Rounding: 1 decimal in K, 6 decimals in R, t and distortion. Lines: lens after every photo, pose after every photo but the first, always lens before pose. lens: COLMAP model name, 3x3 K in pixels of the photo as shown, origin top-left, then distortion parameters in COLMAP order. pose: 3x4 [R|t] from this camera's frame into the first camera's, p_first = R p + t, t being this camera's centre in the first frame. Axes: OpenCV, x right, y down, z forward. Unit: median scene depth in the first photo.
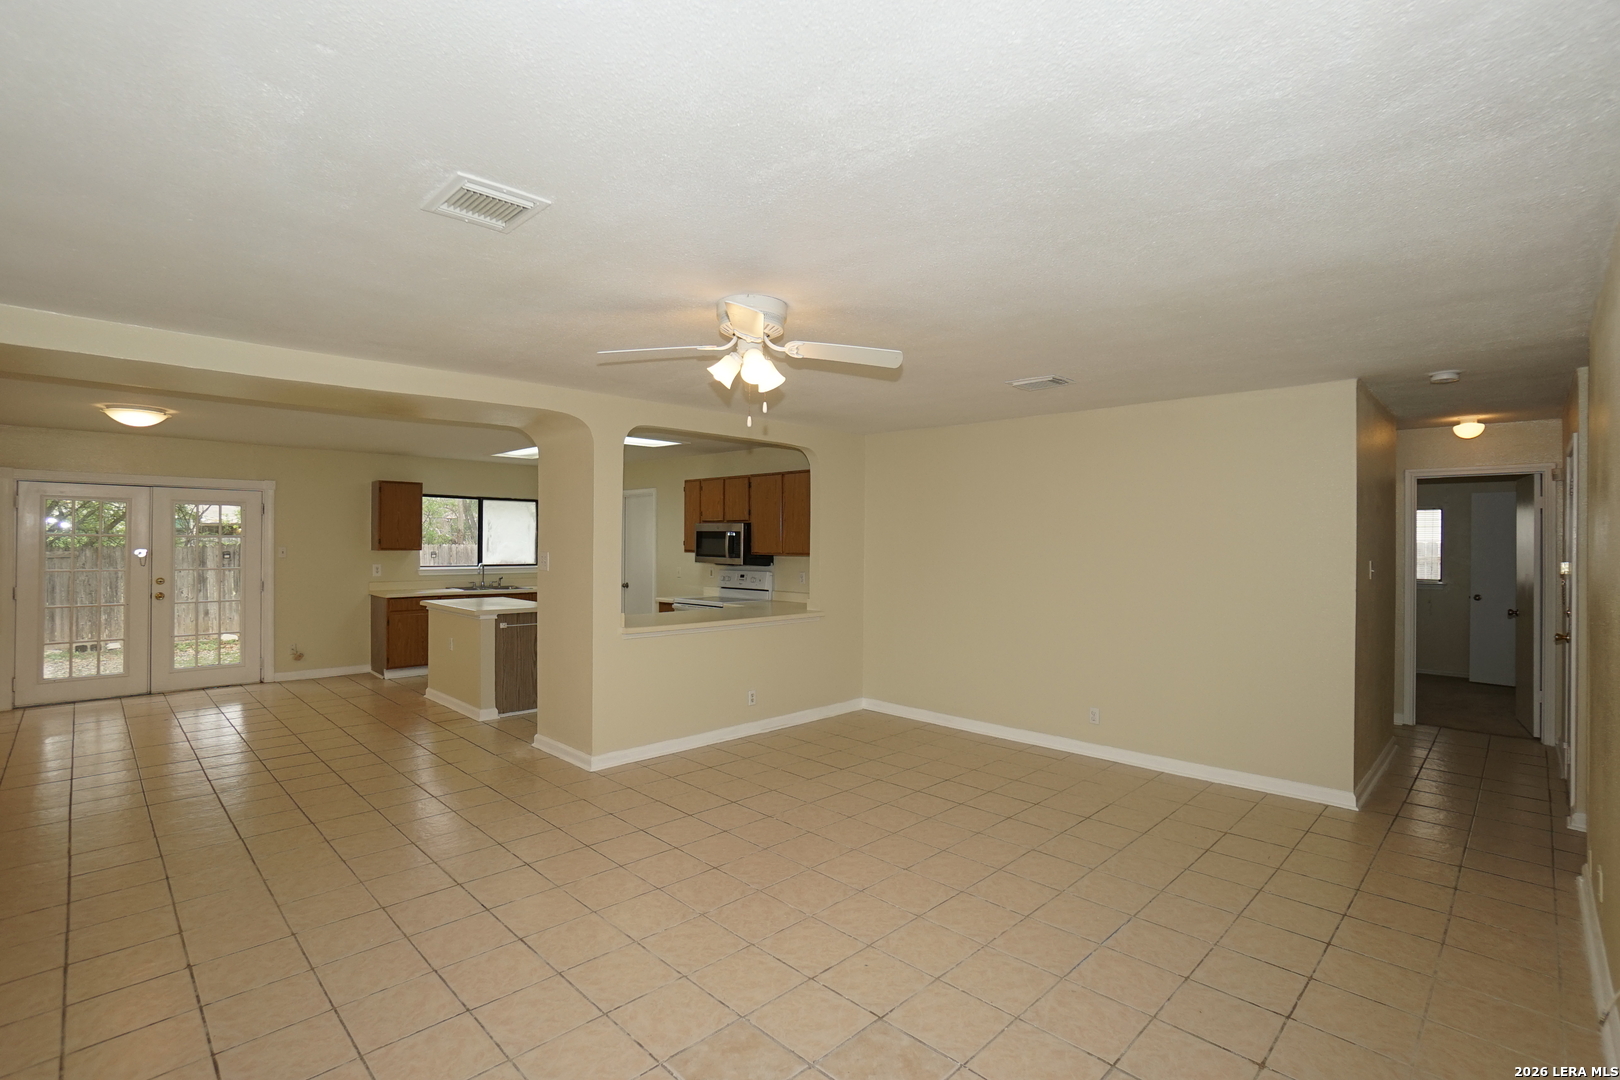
lens RADIAL K [[750.8, 0, 815.2], [0, 750.8, 545.1], [0, 0, 1]] dist [-0.042130, 0.008850]
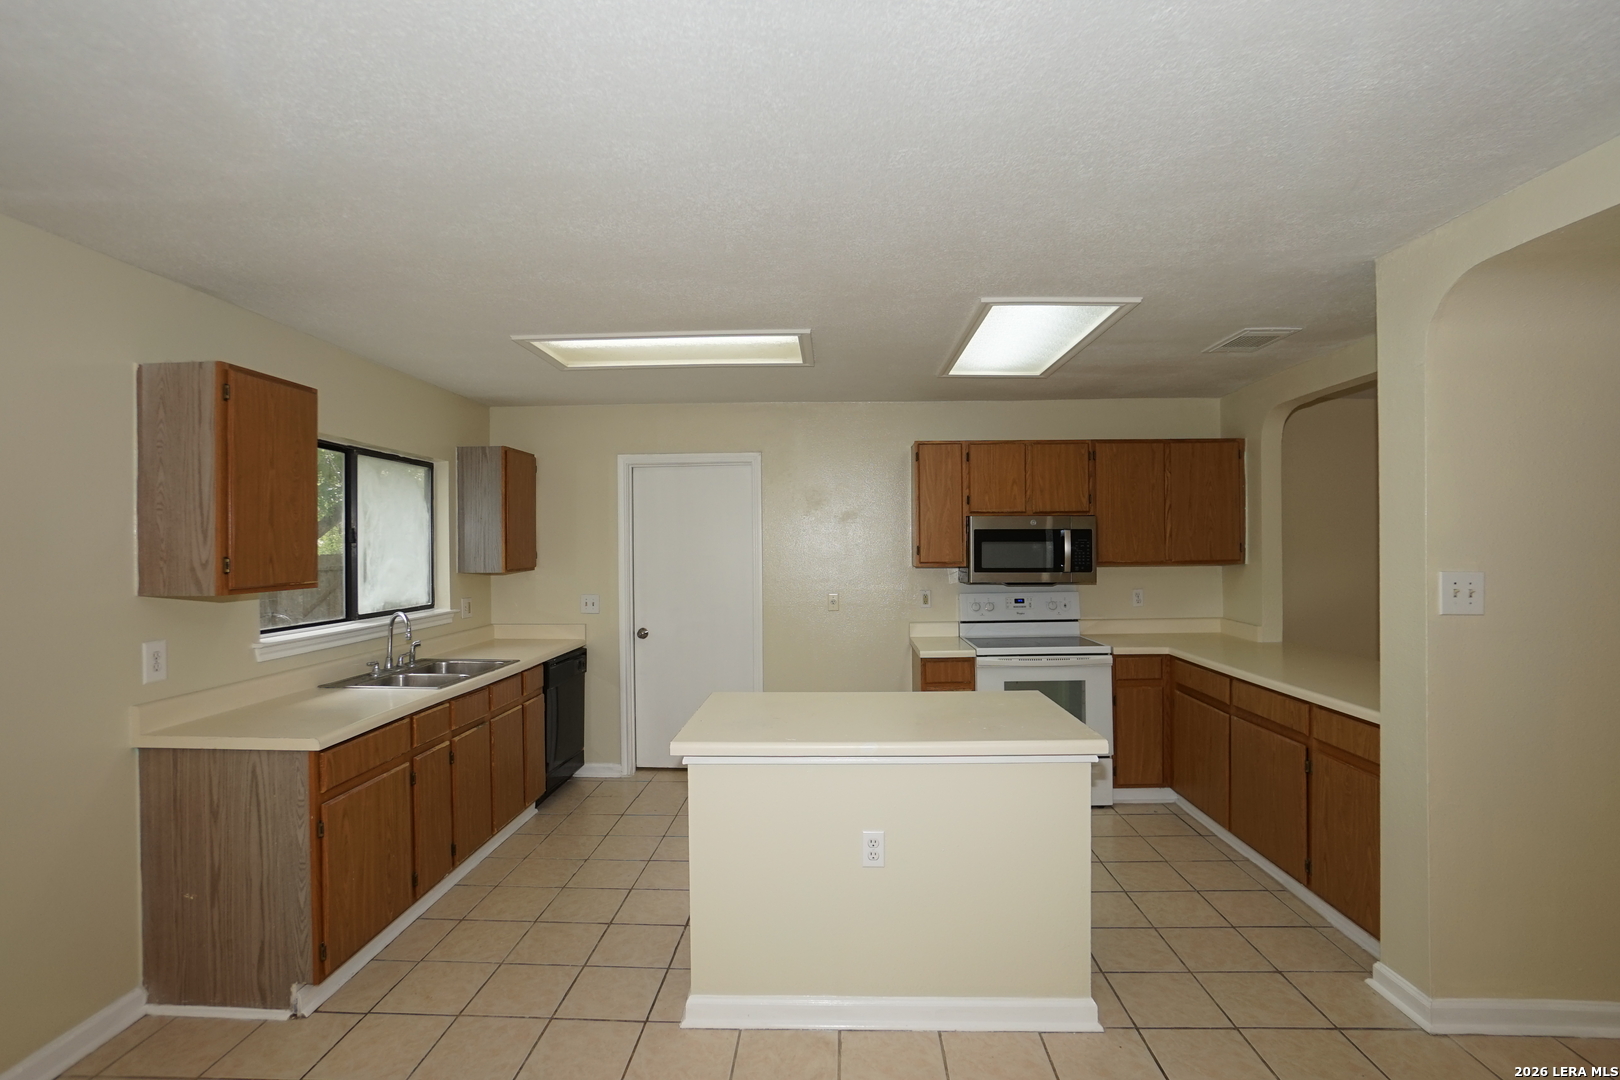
lens RADIAL K [[750.8, 0, 804.4], [0, 750.8, 538.4], [0, 0, 1]] dist [-0.042130, 0.008850]
pose [[0.739893, -0.010084, 0.672649, -0.639787], [0.017594, 0.999836, -0.004364, -0.011046], [-0.672495, 0.015063, 0.739948, 0.650252]]
